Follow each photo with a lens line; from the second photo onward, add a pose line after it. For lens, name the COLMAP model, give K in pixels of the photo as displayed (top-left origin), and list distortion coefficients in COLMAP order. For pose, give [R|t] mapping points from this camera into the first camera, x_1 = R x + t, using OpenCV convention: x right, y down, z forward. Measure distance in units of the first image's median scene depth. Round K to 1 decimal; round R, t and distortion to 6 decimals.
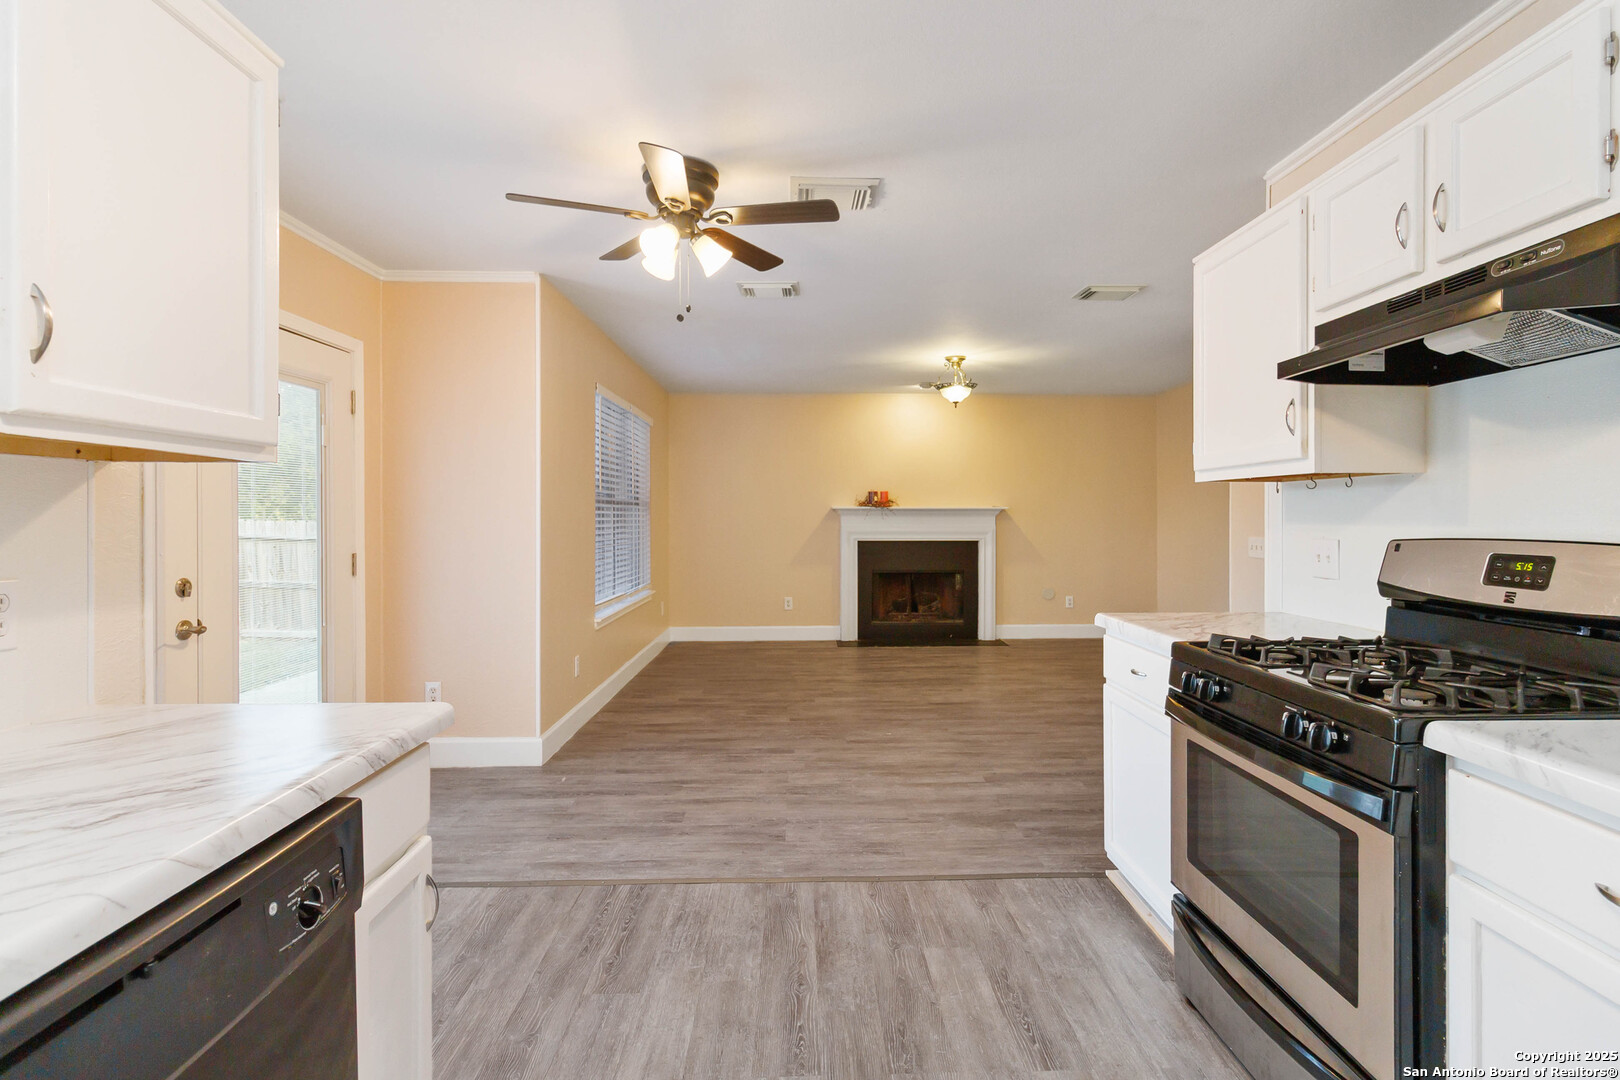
lens RADIAL K [[763.2, 0, 817.0], [0, 763.2, 504.3], [0, 0, 1]] dist [-0.000598, 0.000586]
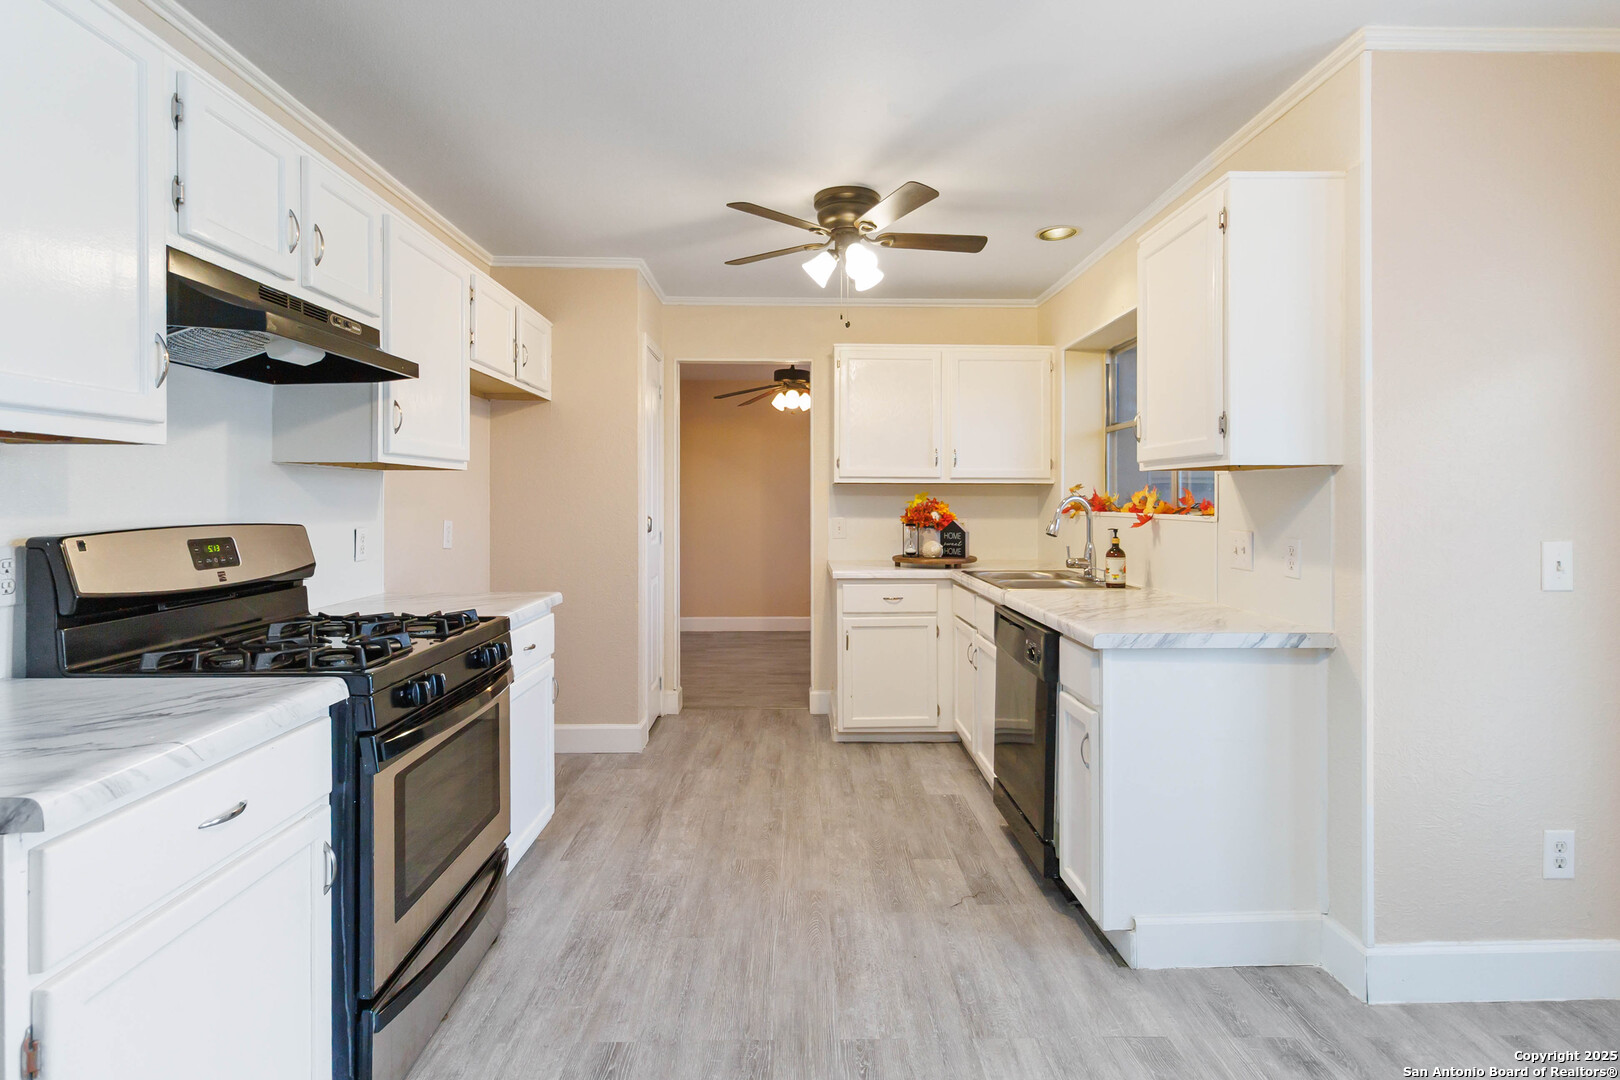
lens RADIAL K [[784.9, 0, 814.6], [0, 784.9, 503.1], [0, 0, 1]] dist [-0.000442, 0.000157]
pose [[-0.999998, 0.000515, -0.002080, 0.015338], [0.000538, 0.999935, -0.011415, 0.009813], [0.002074, -0.011416, -0.999933, 0.760993]]
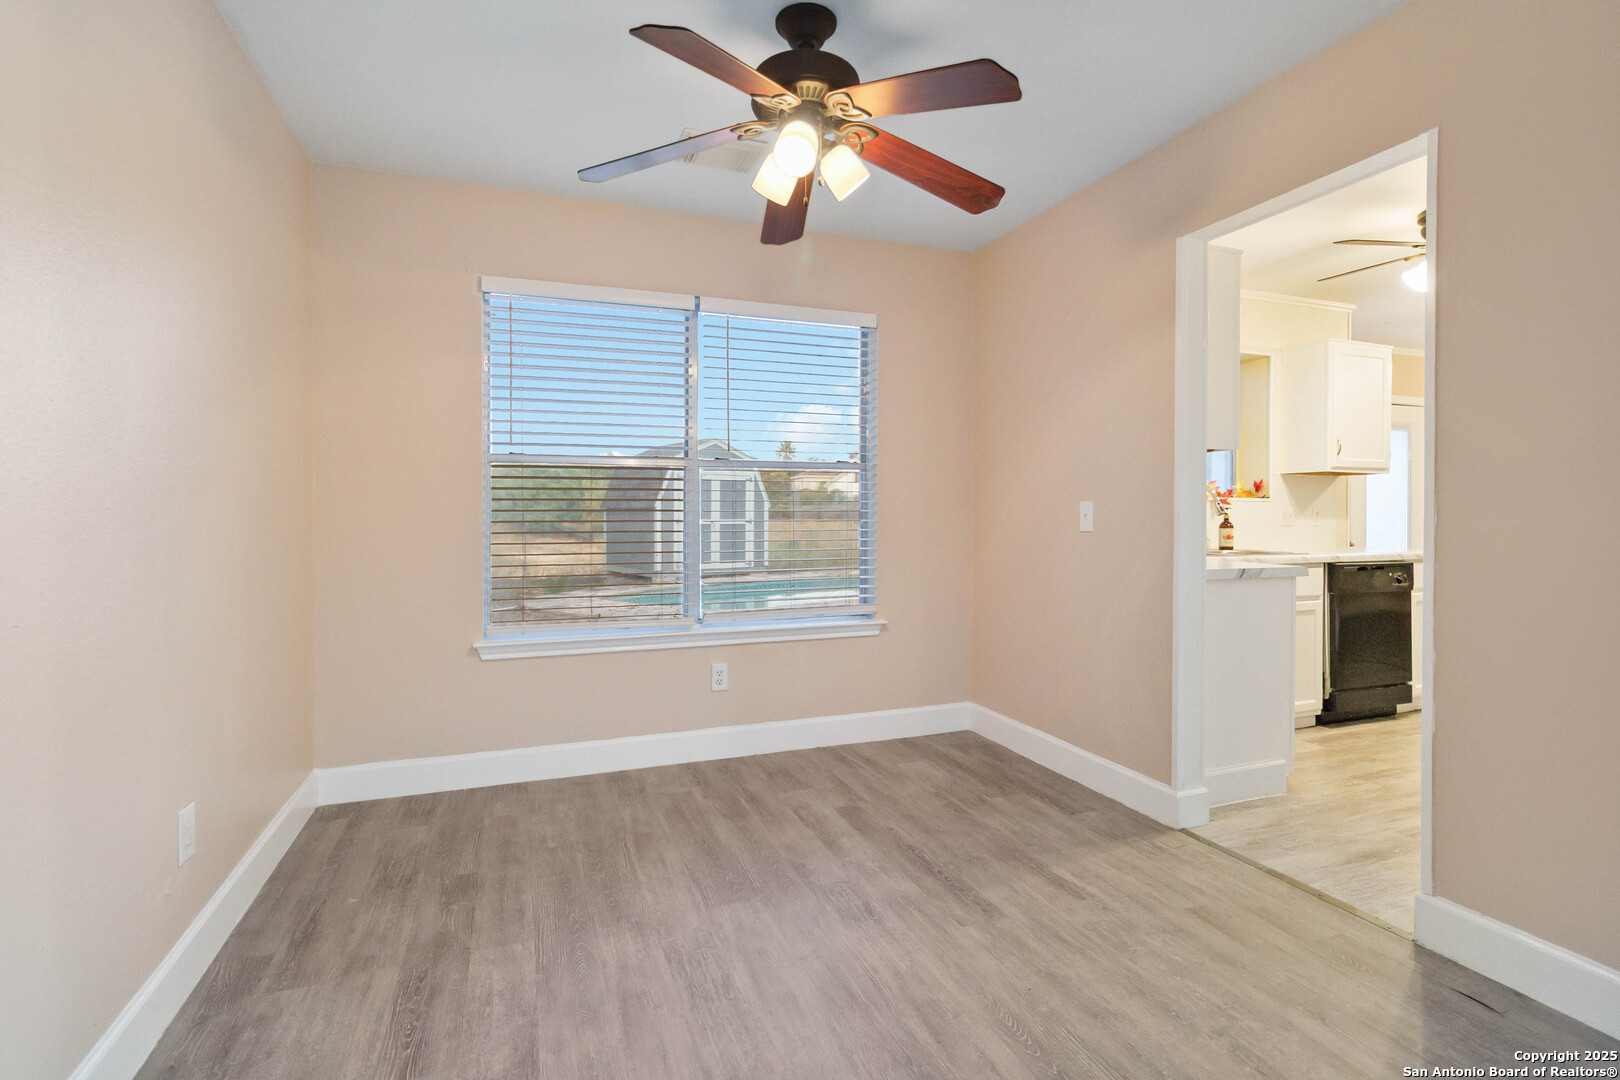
lens RADIAL K [[775.8, 0, 820.6], [0, 775.8, 514.9], [0, 0, 1]] dist [0.001724, 0.000246]
pose [[0.335315, 0.004070, -0.942097, 0.484170], [0.011685, 0.999896, 0.008478, 0.019239], [0.942034, -0.013852, 0.335232, -0.724850]]
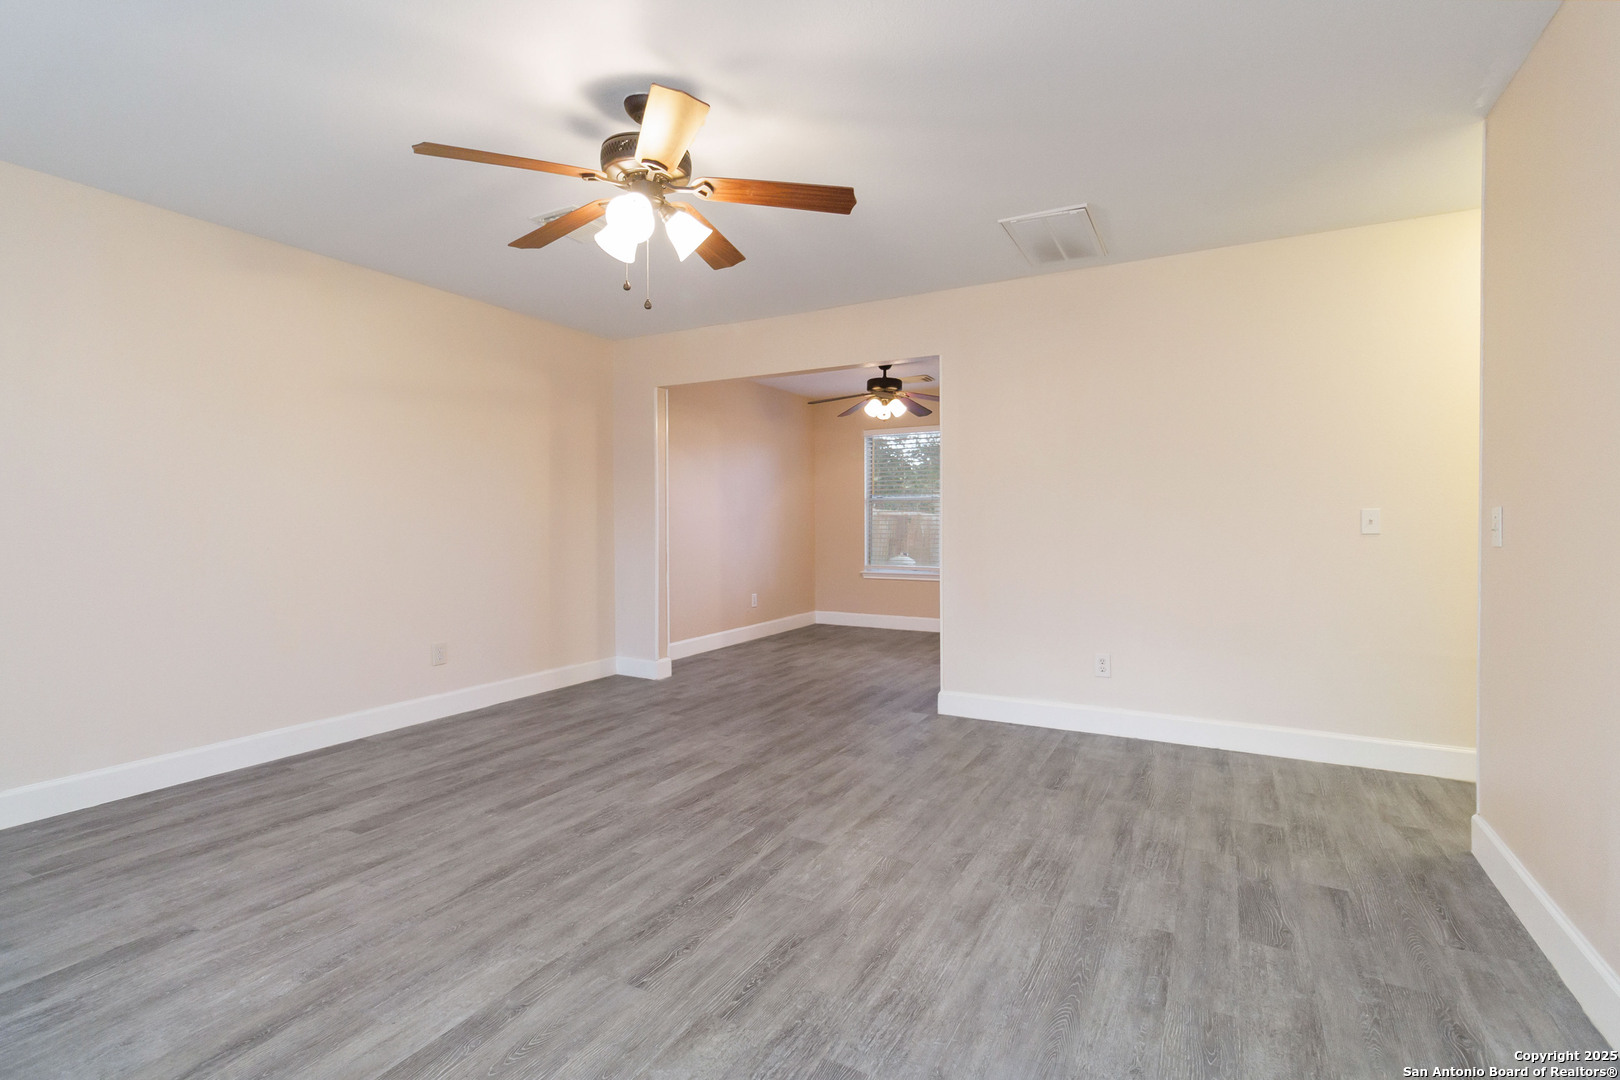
lens RADIAL K [[753.1, 0, 811.1], [0, 753.1, 531.2], [0, 0, 1]] dist [0.000420, 0.000295]
pose [[-0.505766, 0.015251, -0.862536, 1.278587], [0.013427, 0.999862, 0.009806, 0.023524], [0.862566, -0.006622, -0.505901, -0.012120]]
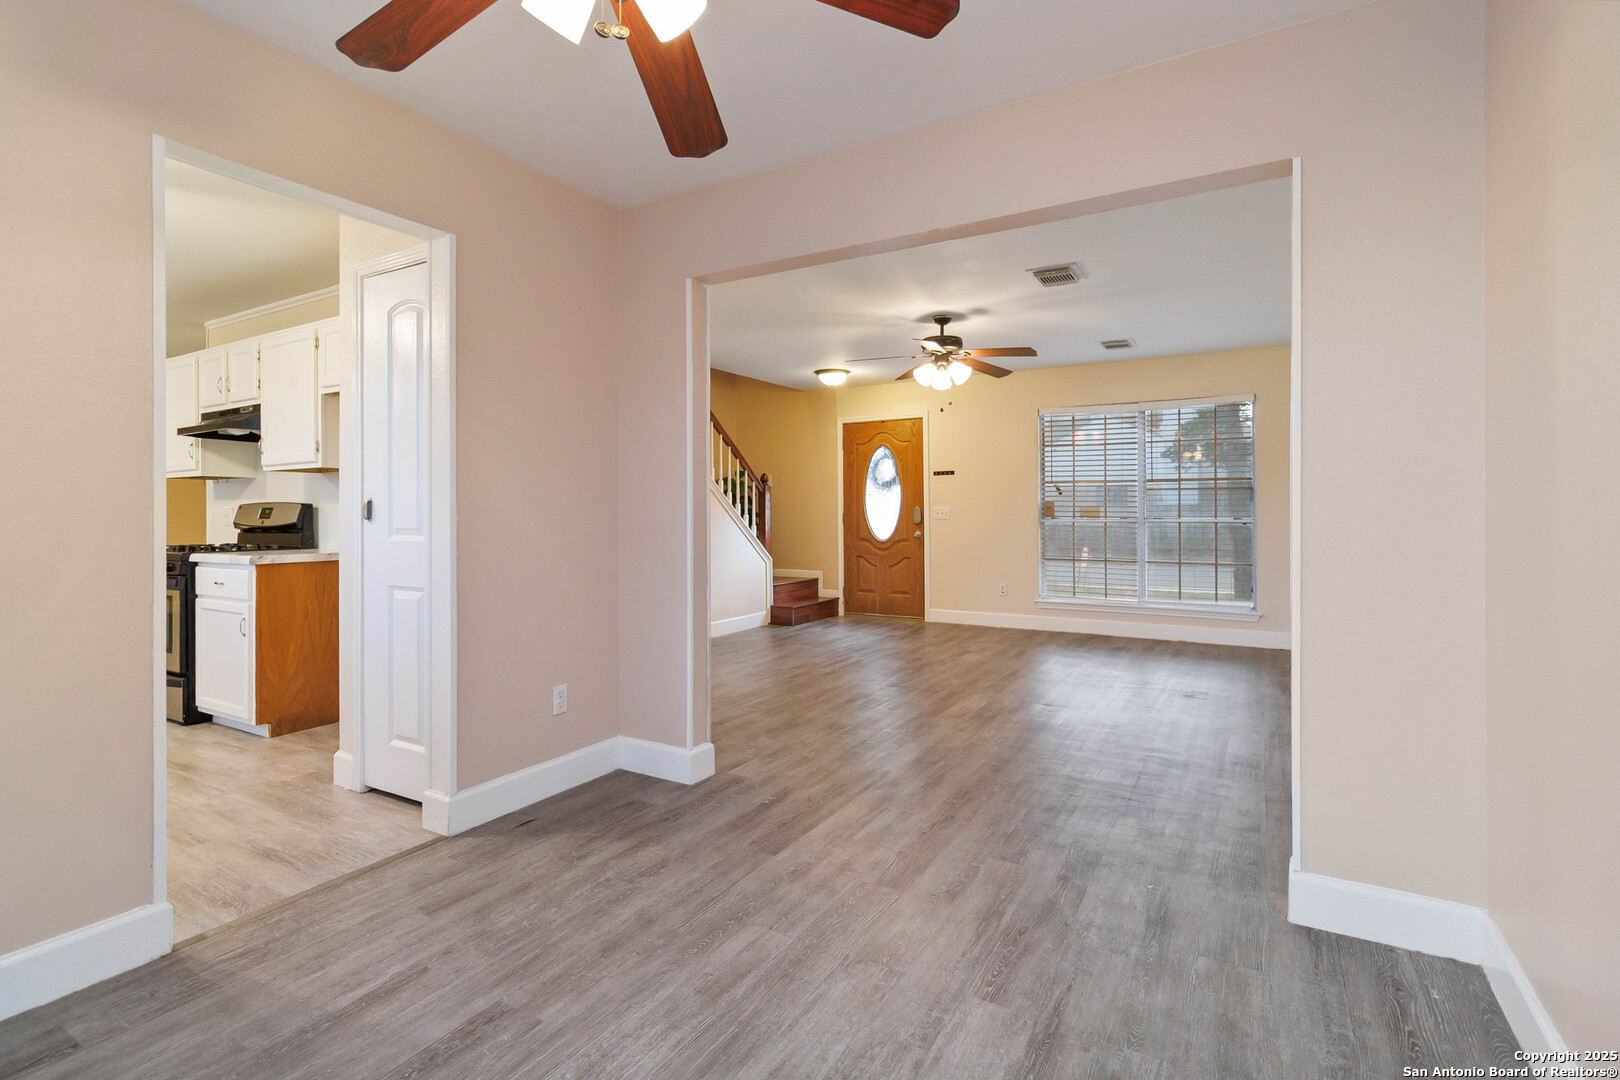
lens RADIAL K [[764.4, 0, 815.7], [0, 764.4, 516.7], [0, 0, 1]] dist [0.001853, 0.000903]
pose [[0.528011, -0.003929, 0.849228, -0.150844], [-0.007907, 0.999923, 0.009543, 0.019971], [-0.849201, -0.011753, 0.527939, -0.797618]]
